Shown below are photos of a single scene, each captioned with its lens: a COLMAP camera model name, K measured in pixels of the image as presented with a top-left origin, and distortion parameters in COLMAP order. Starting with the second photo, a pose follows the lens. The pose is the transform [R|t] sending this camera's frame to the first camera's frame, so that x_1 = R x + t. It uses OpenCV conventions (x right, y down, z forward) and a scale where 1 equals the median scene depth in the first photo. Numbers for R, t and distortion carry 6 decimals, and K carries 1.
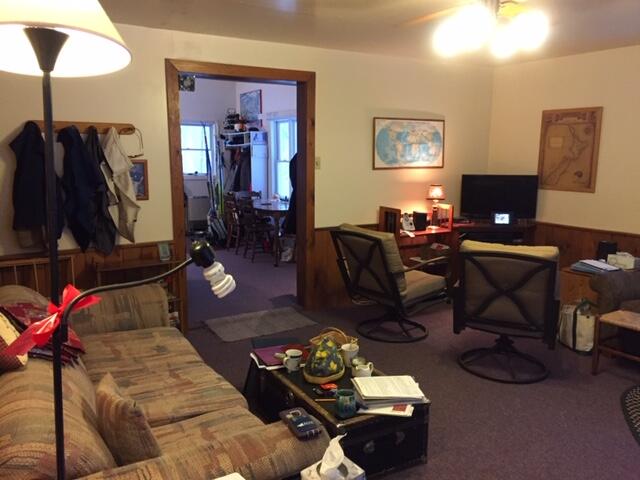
lens RADIAL K [[523.2, 0, 319.1], [0, 523.2, 248.7], [0, 0, 1]] dist [-0.006880, -0.006079]
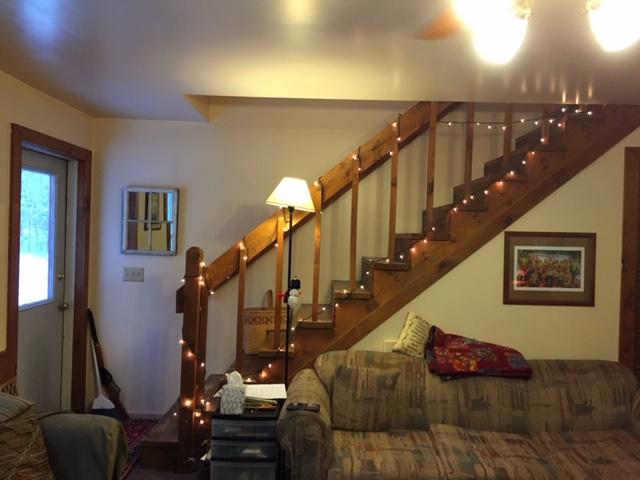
lens RADIAL K [[549.7, 0, 320.0], [0, 549.7, 240.0], [0, 0, 1]] dist [0.005306, 0.003508]
pose [[-0.536427, -0.012583, -0.843853, 0.158070], [-0.179353, 0.978749, 0.099417, -0.038956], [0.824669, 0.204677, -0.527285, 0.213375]]
